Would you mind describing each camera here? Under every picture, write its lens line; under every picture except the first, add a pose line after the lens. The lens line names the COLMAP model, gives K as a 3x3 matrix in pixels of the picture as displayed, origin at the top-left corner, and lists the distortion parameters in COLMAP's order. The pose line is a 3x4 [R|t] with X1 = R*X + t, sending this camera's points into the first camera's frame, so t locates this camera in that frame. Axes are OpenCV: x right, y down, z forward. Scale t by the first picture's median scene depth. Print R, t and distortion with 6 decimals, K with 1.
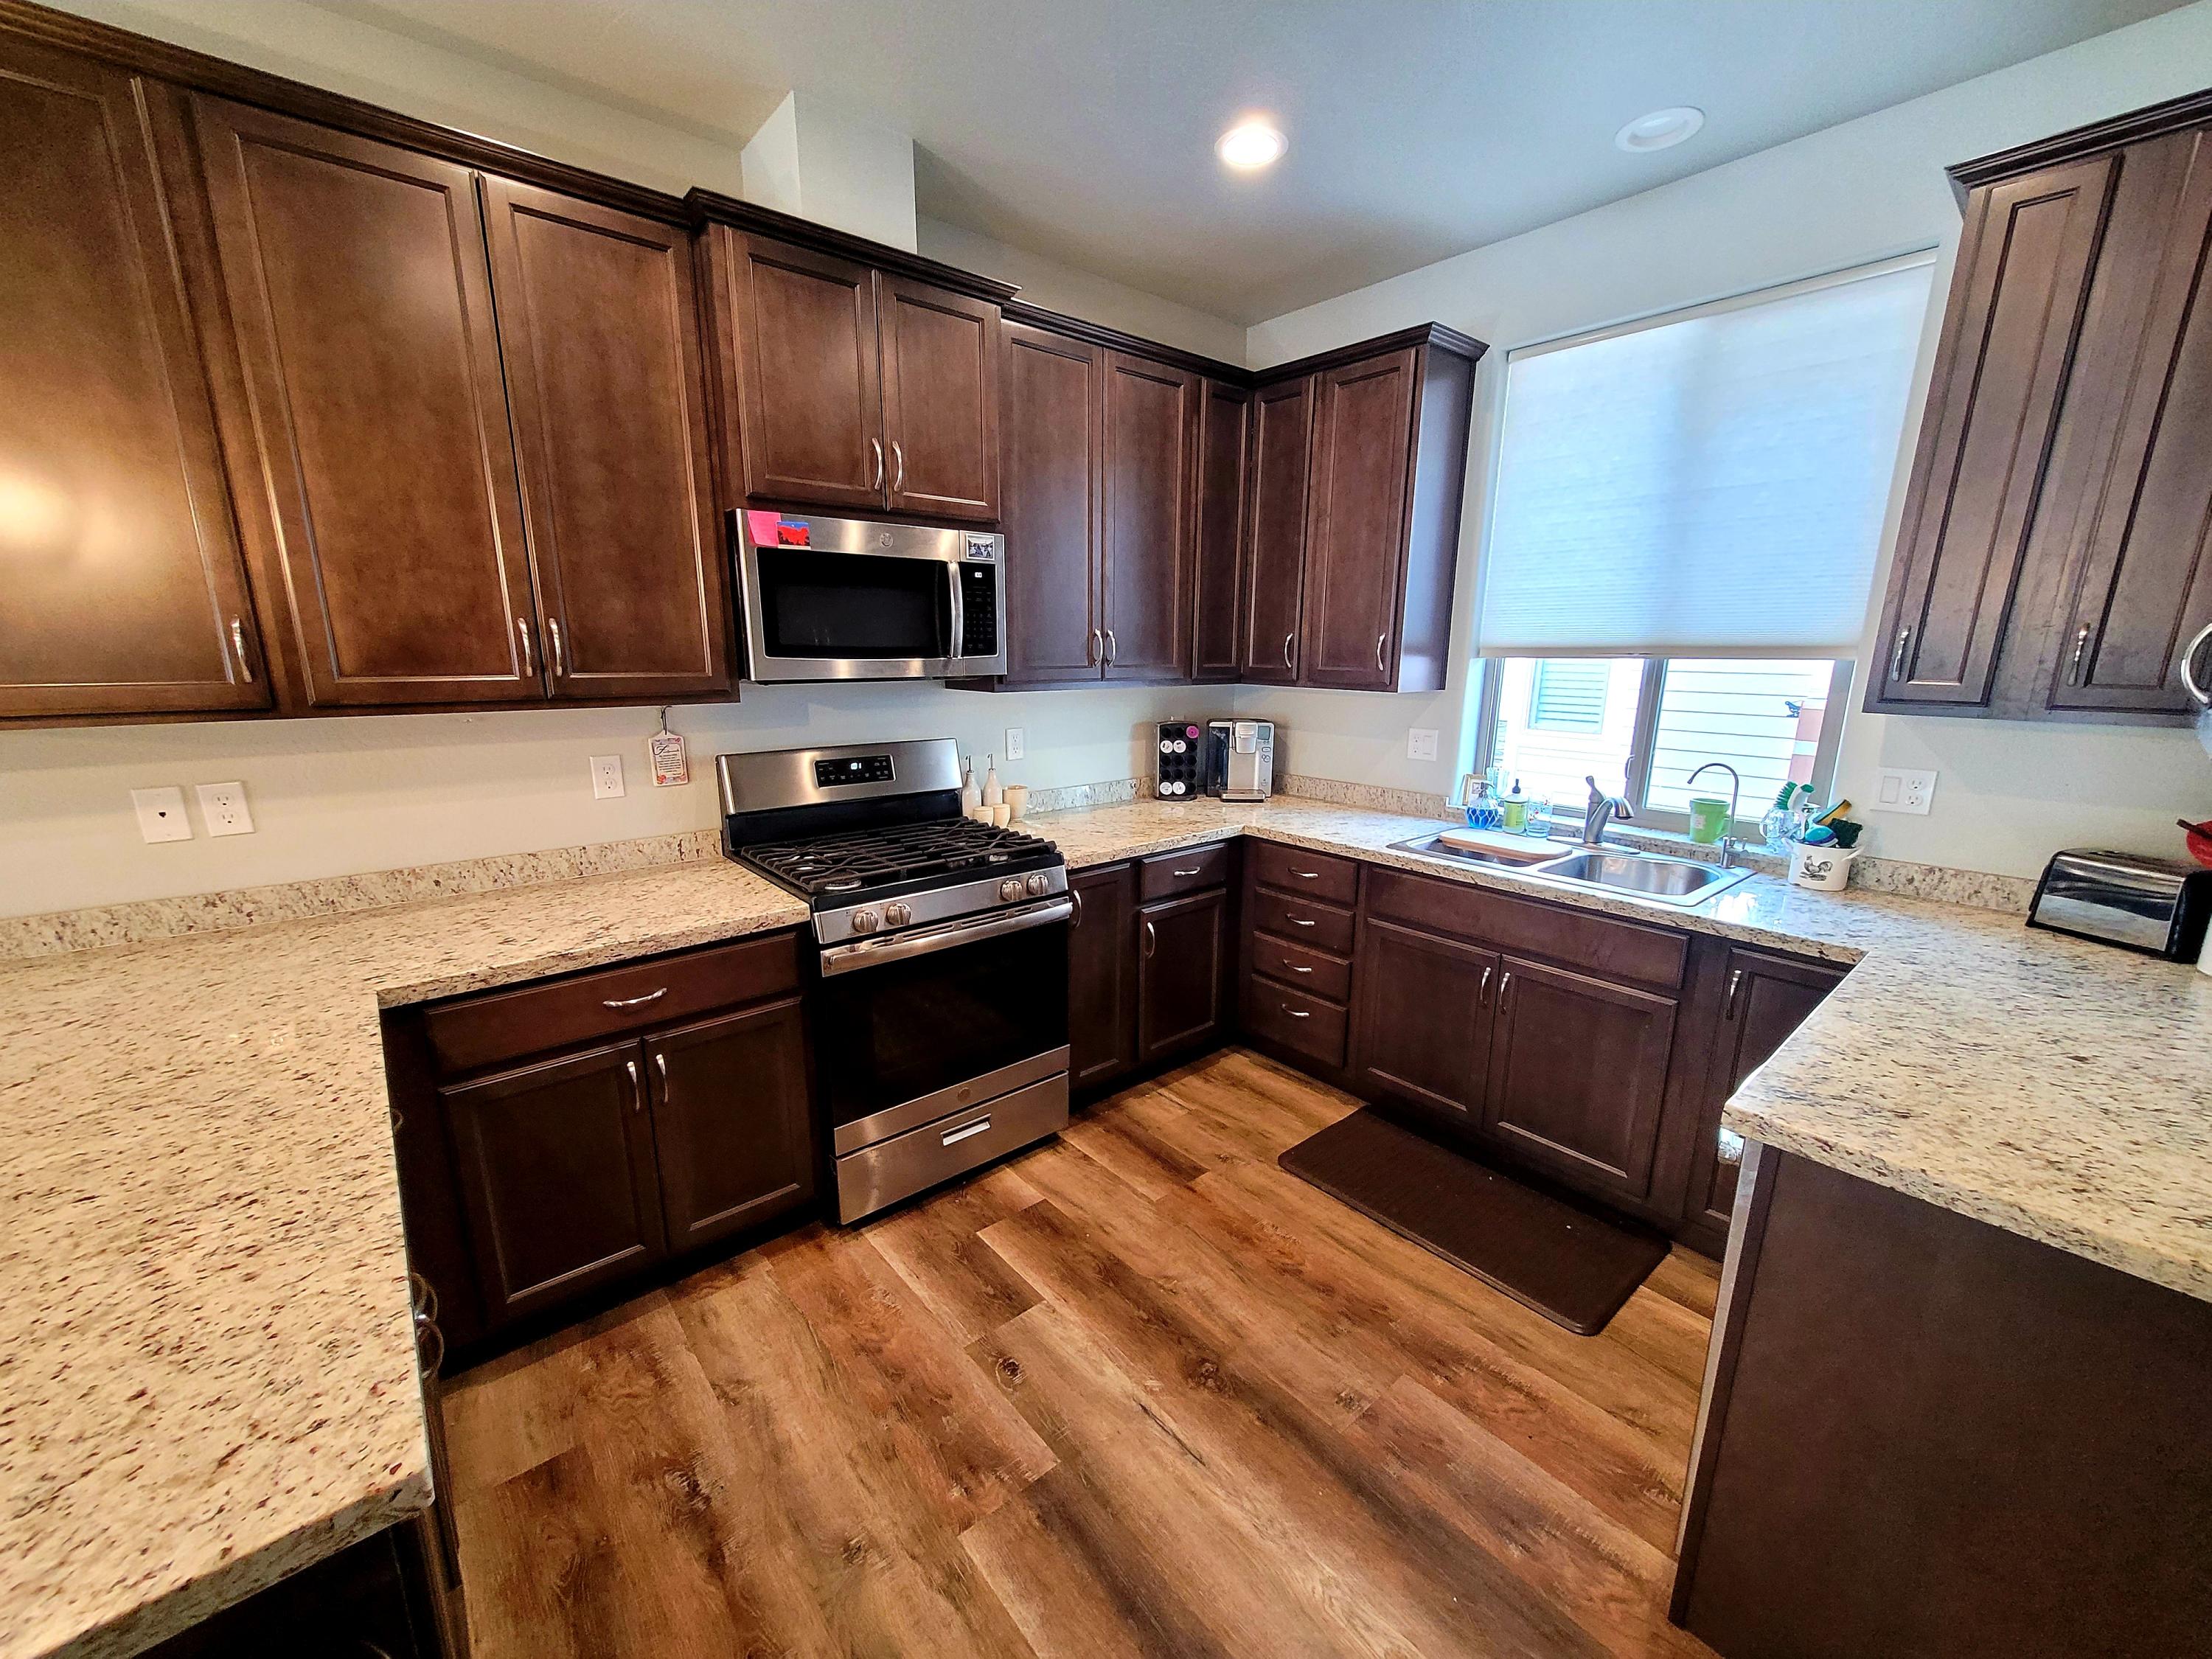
lens RADIAL K [[867.3, 0, 1102.1], [0, 867.3, 840.7], [0, 0, 1]] dist [0.001879, 0.000539]
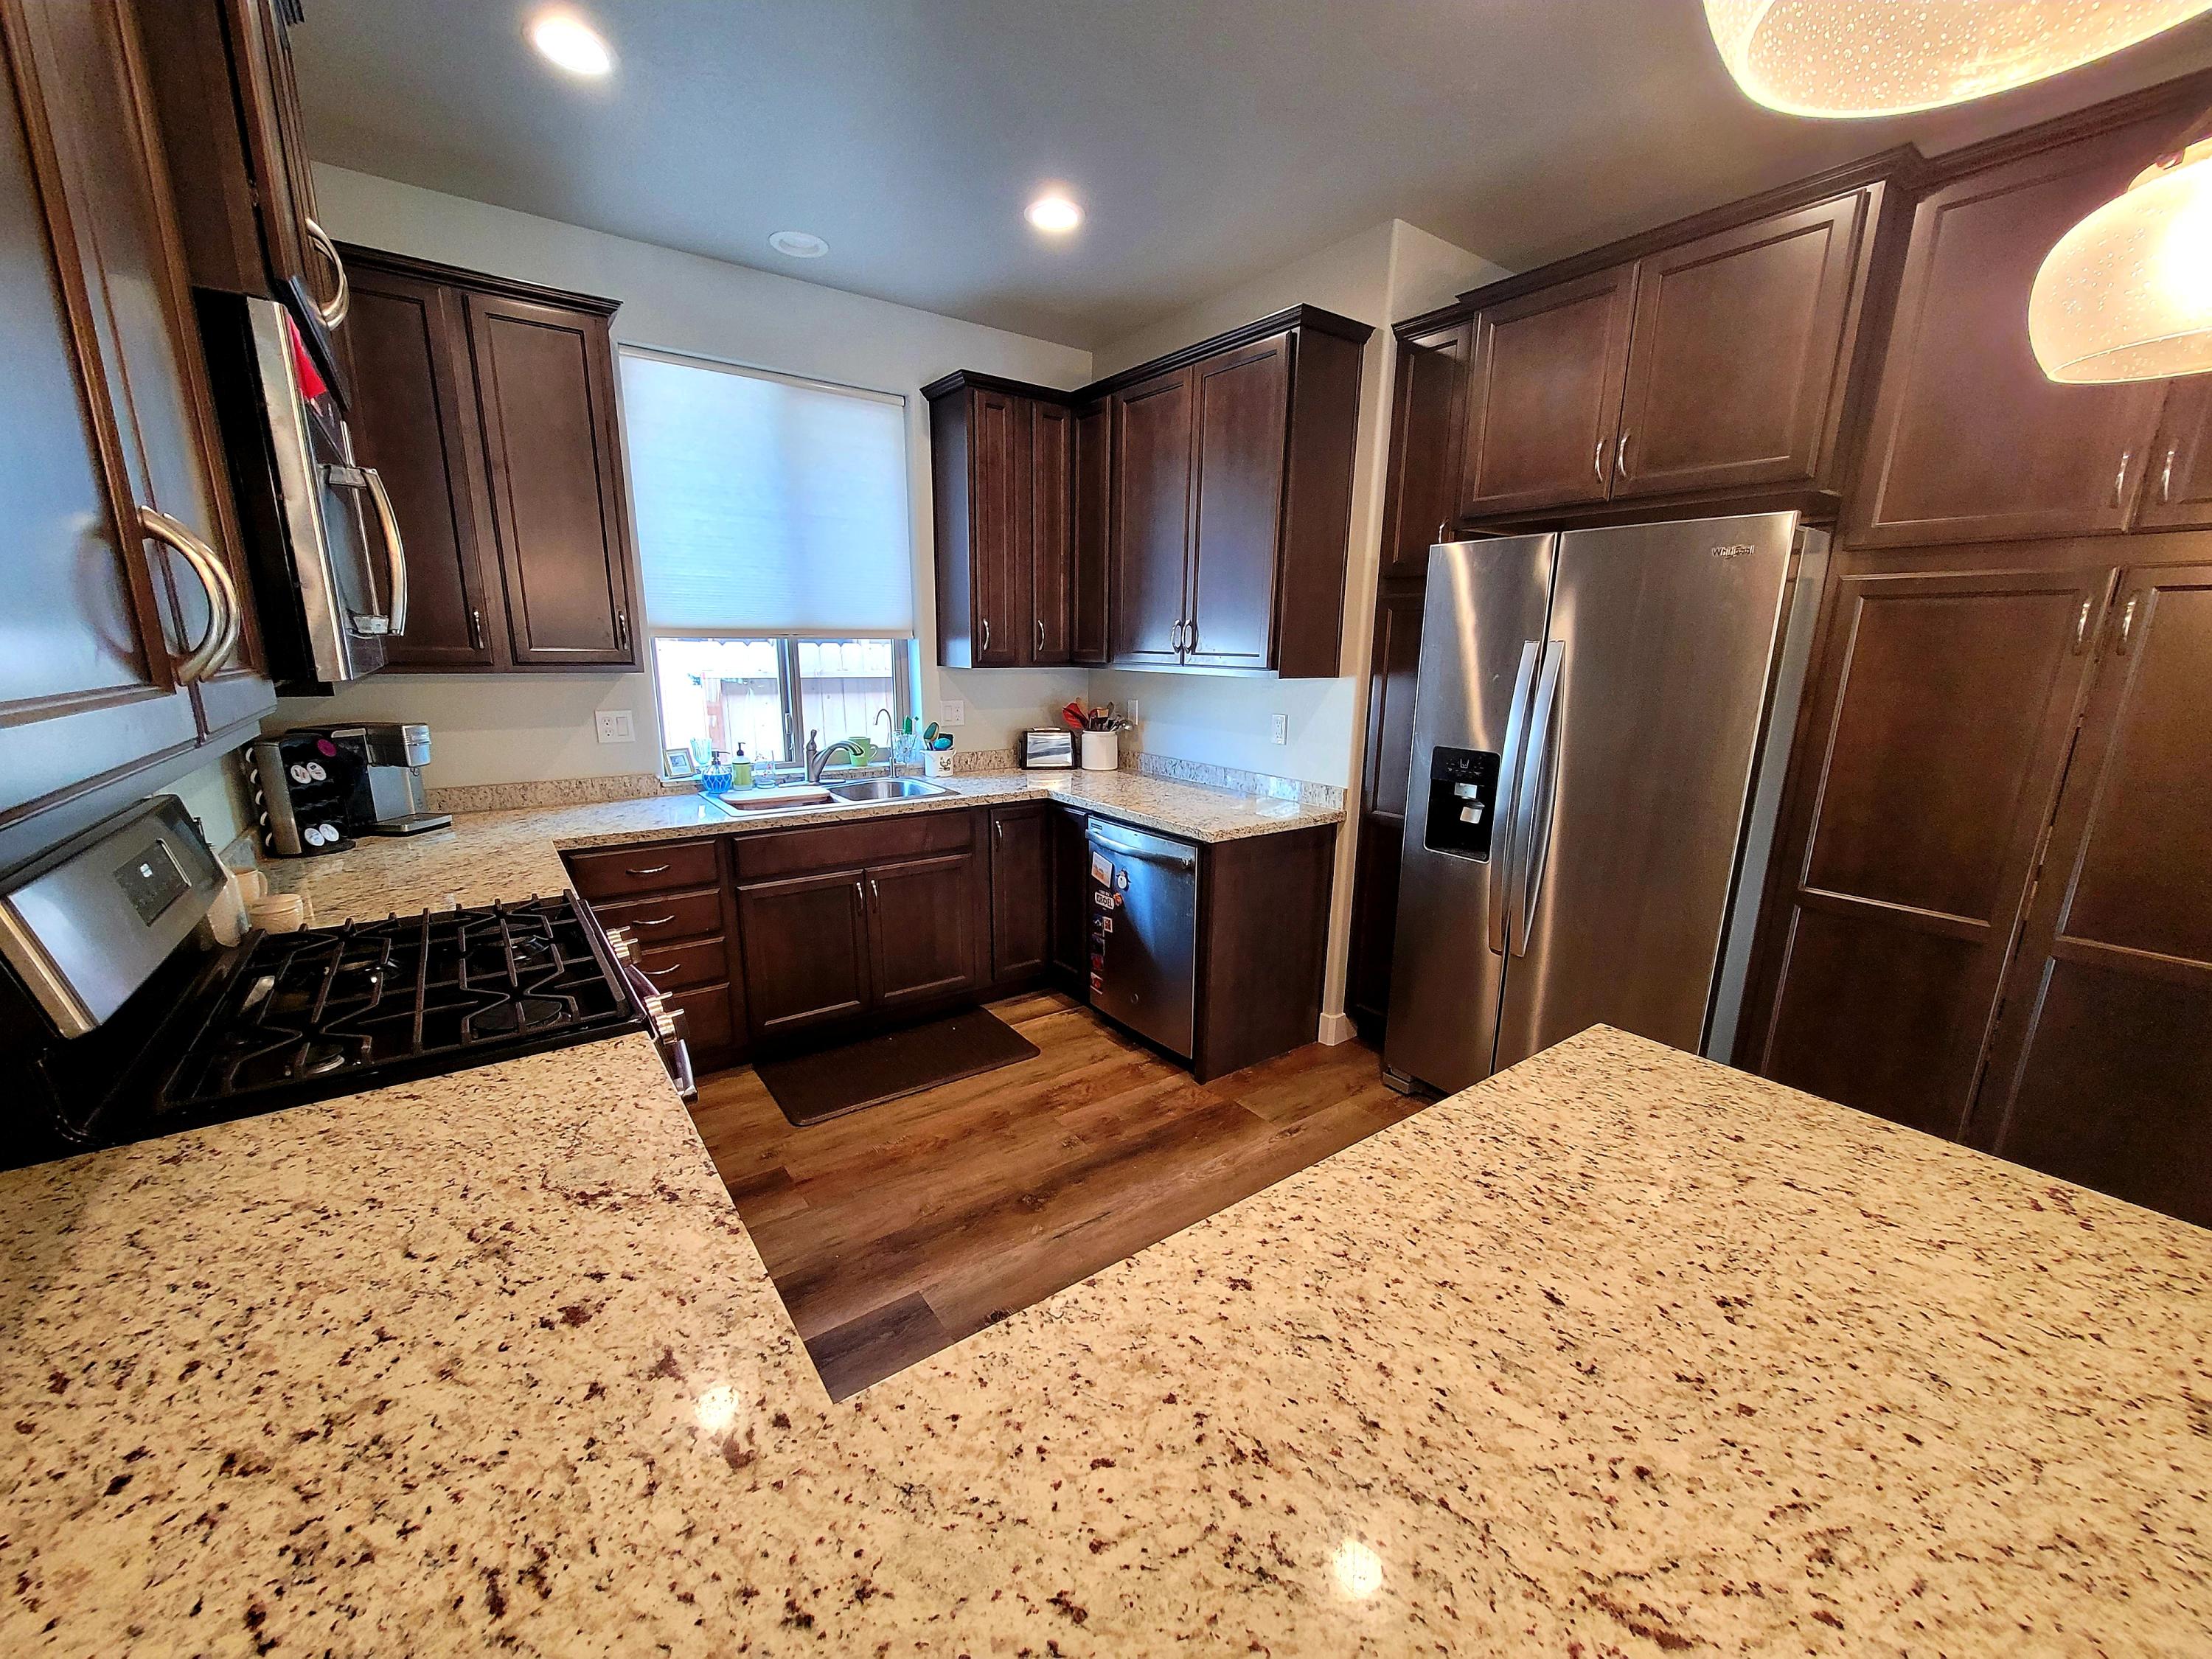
lens RADIAL K [[867.3, 0, 1102.5], [0, 867.3, 839.2], [0, 0, 1]] dist [0.001879, 0.000539]
pose [[0.084894, -0.223736, 0.970945, -0.915989], [0.208999, 0.956784, 0.202199, -0.119694], [-0.974224, 0.185761, 0.127986, 0.594048]]
